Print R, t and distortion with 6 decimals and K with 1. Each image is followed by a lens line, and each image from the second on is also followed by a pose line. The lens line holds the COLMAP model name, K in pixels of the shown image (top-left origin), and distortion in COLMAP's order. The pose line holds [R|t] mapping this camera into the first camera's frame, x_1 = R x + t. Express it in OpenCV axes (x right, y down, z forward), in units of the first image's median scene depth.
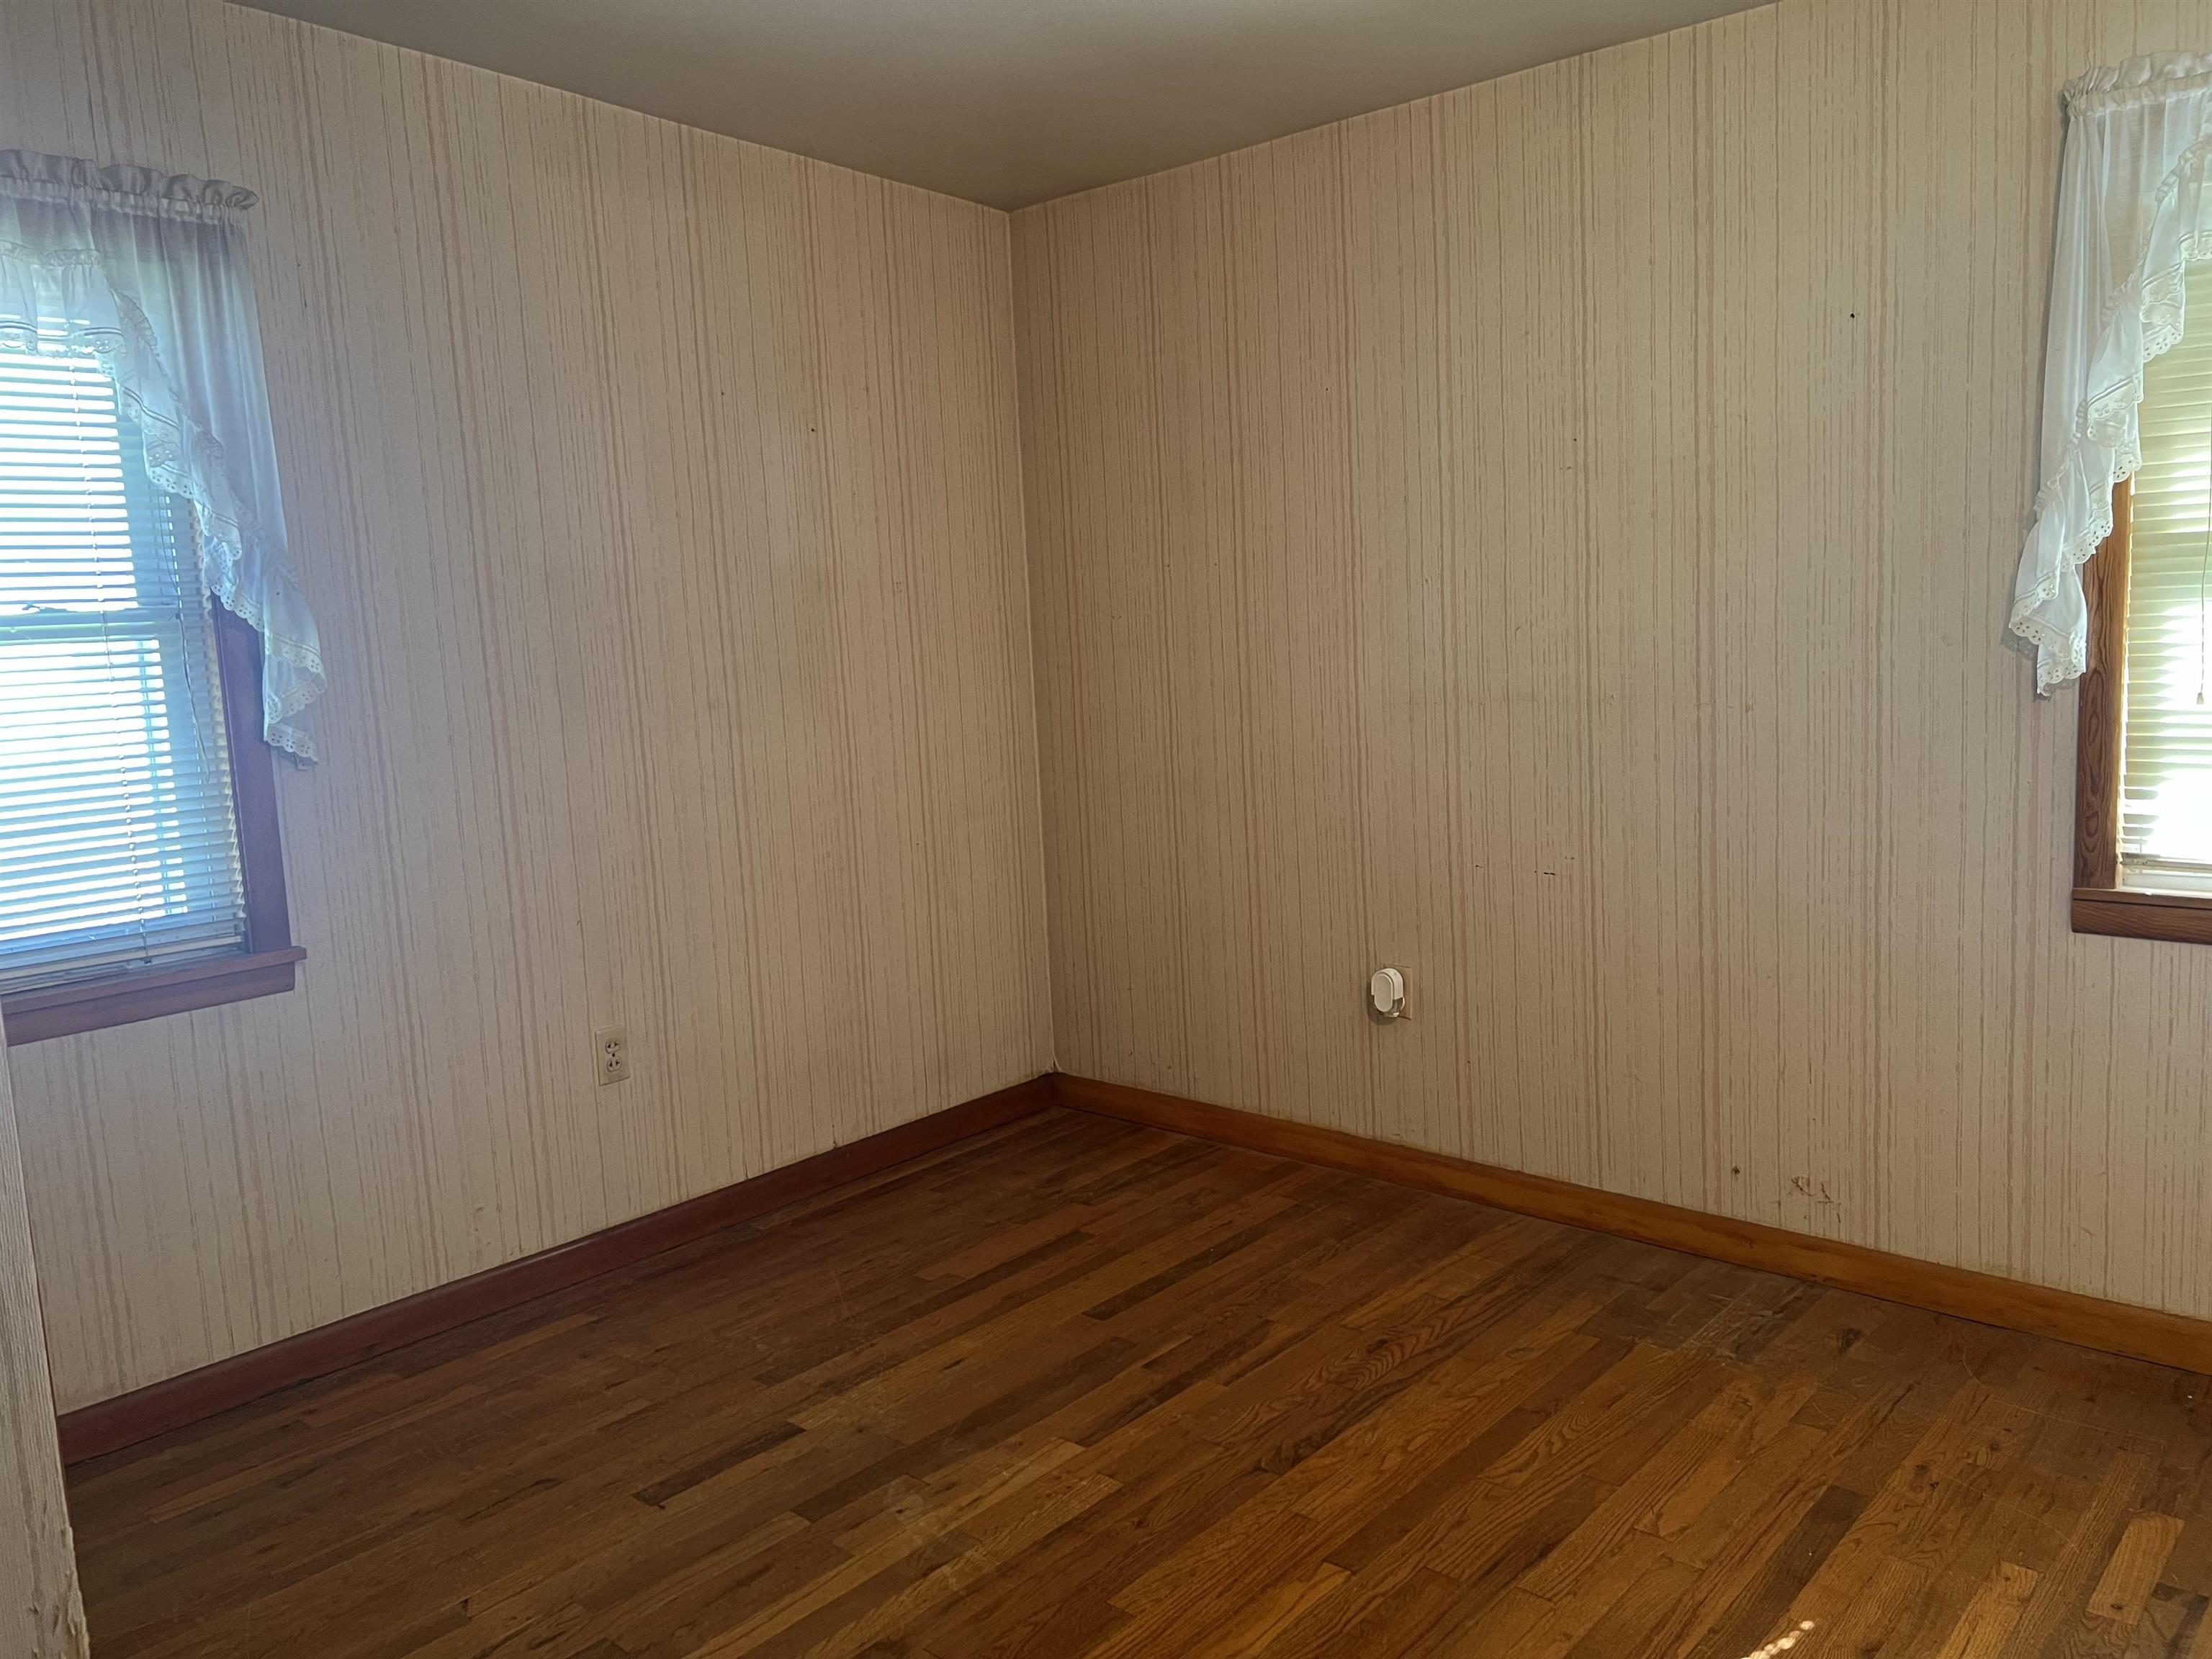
lens RADIAL K [[1667.5, 0, 1106.7], [0, 1667.5, 839.3], [0, 0, 1]] dist [0.049802, -0.064341]
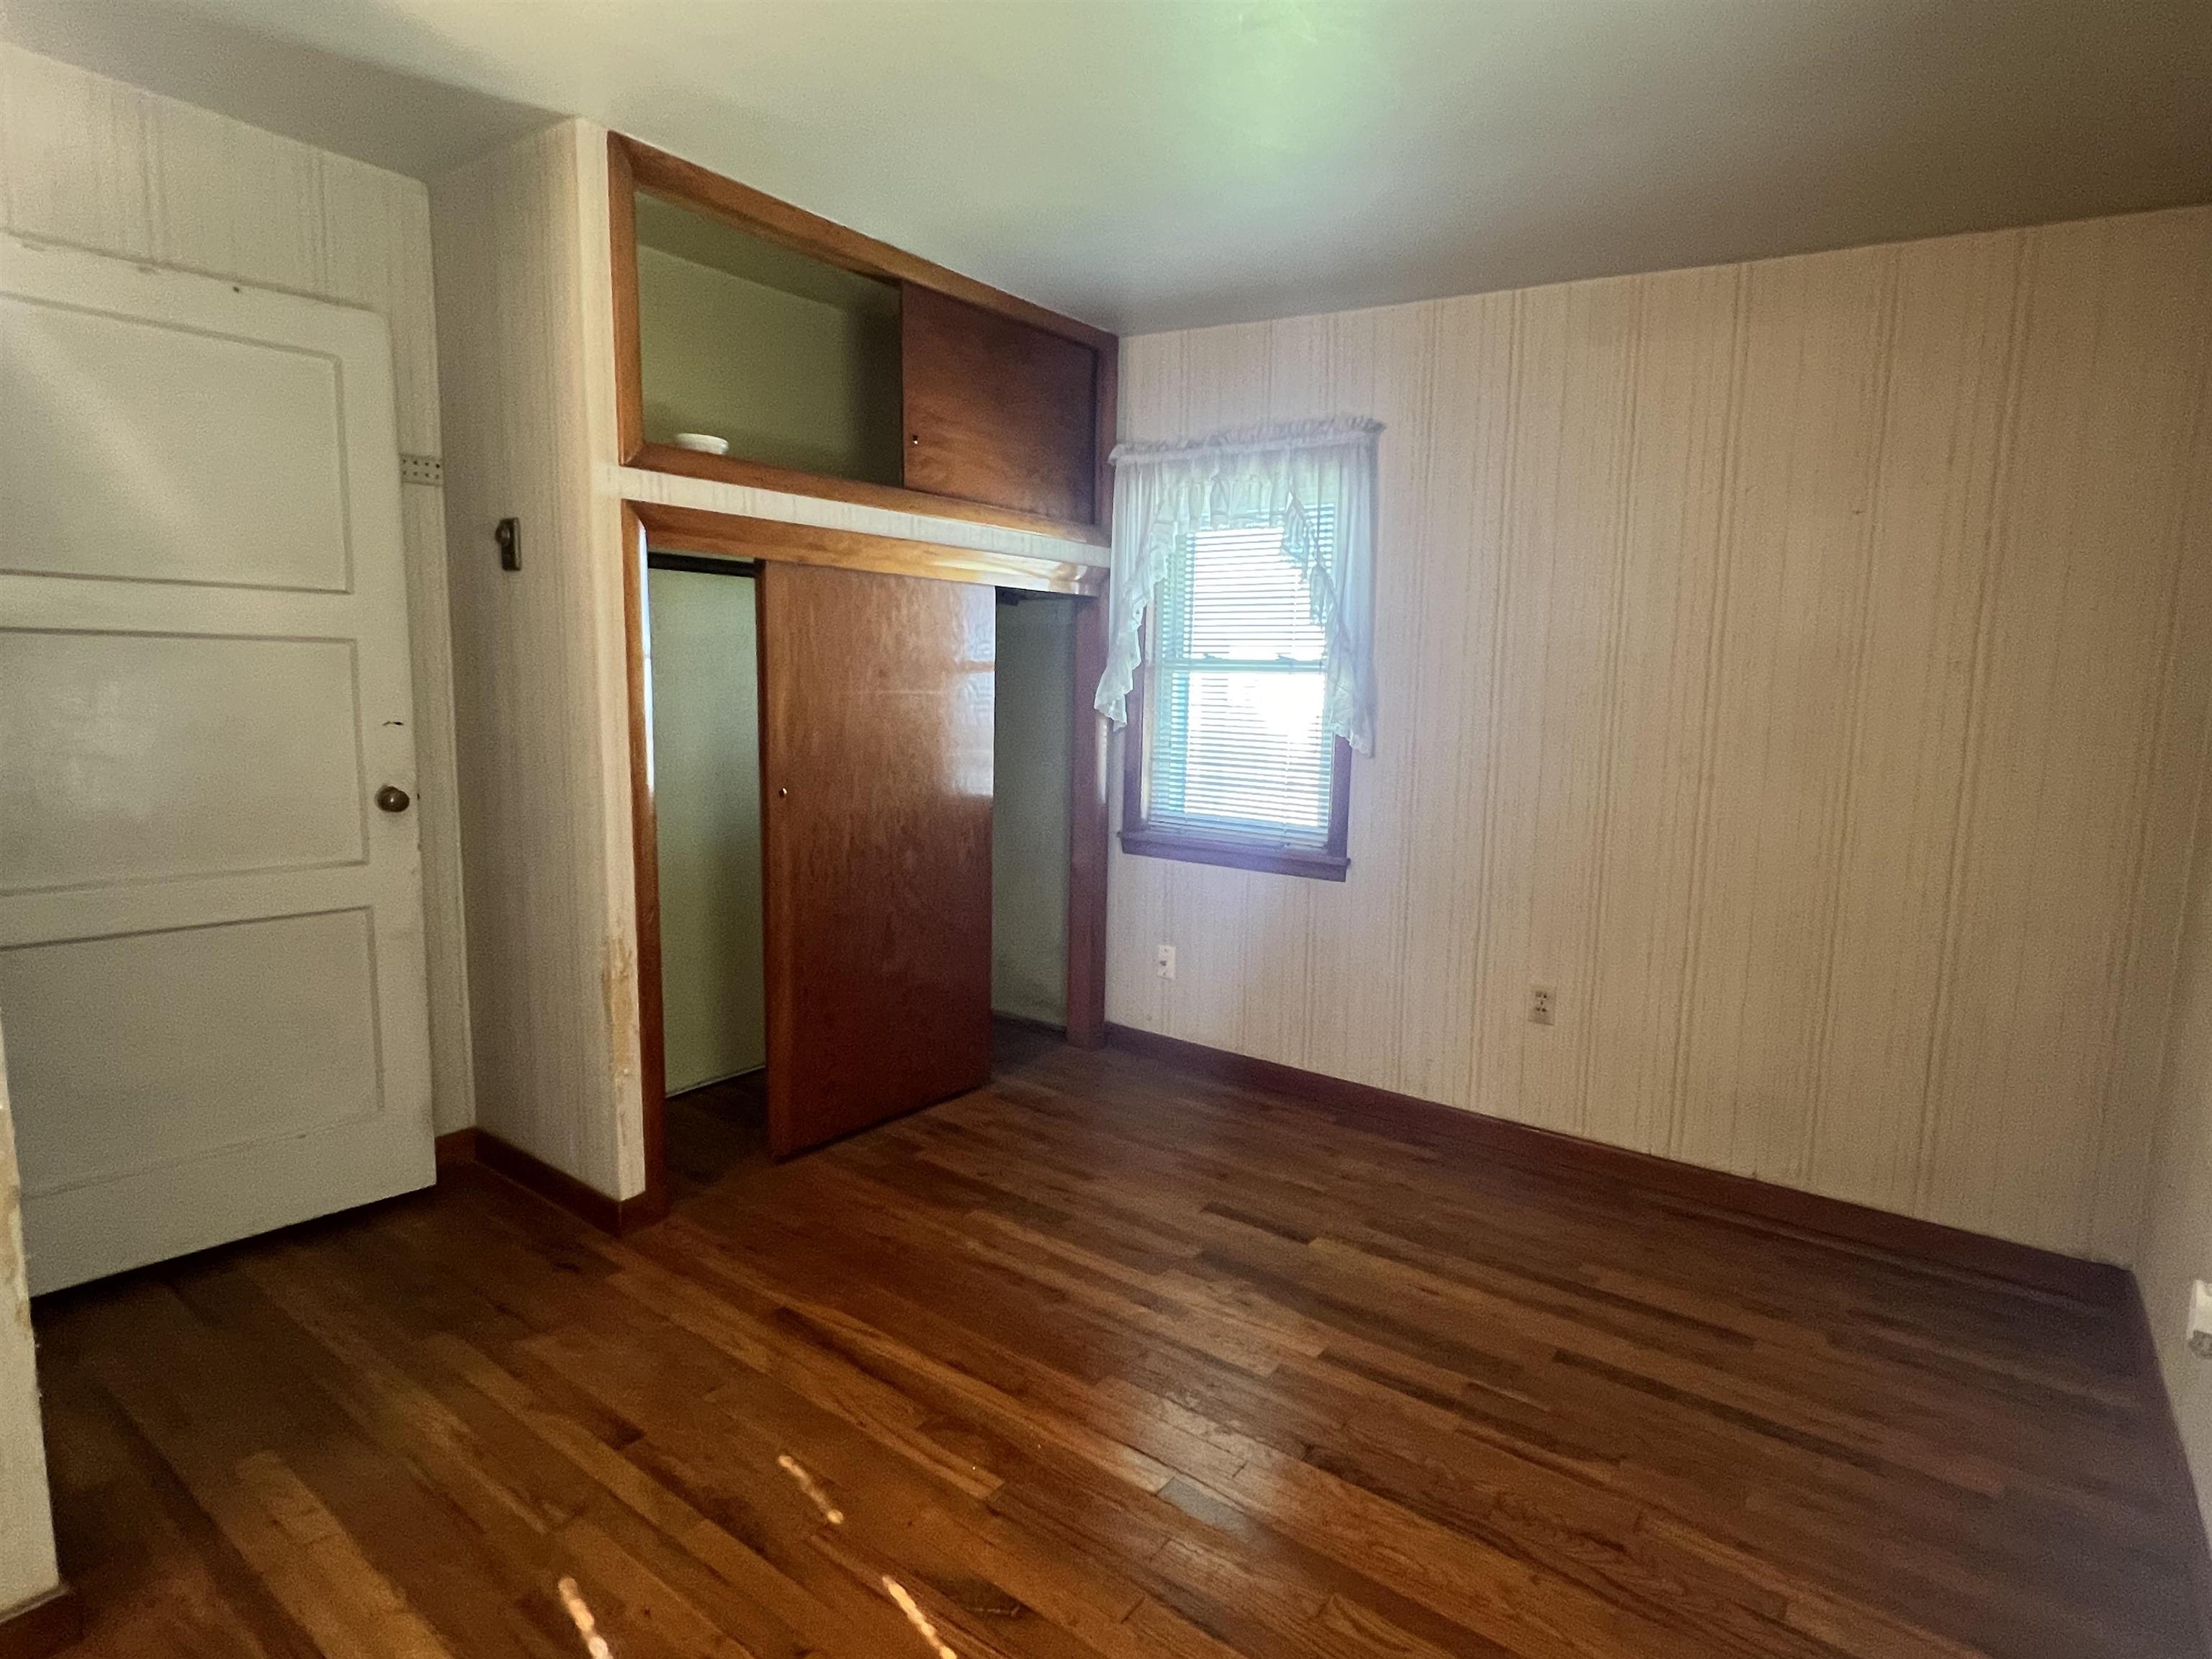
lens RADIAL K [[1178.3, 0, 1106.1], [0, 1178.3, 811.6], [0, 0, 1]] dist [0.000923, -0.000497]
pose [[0.094590, 0.164938, -0.981758, 0.659171], [-0.171869, 0.974077, 0.147088, -0.114855], [0.980568, 0.154821, 0.120486, 0.585871]]
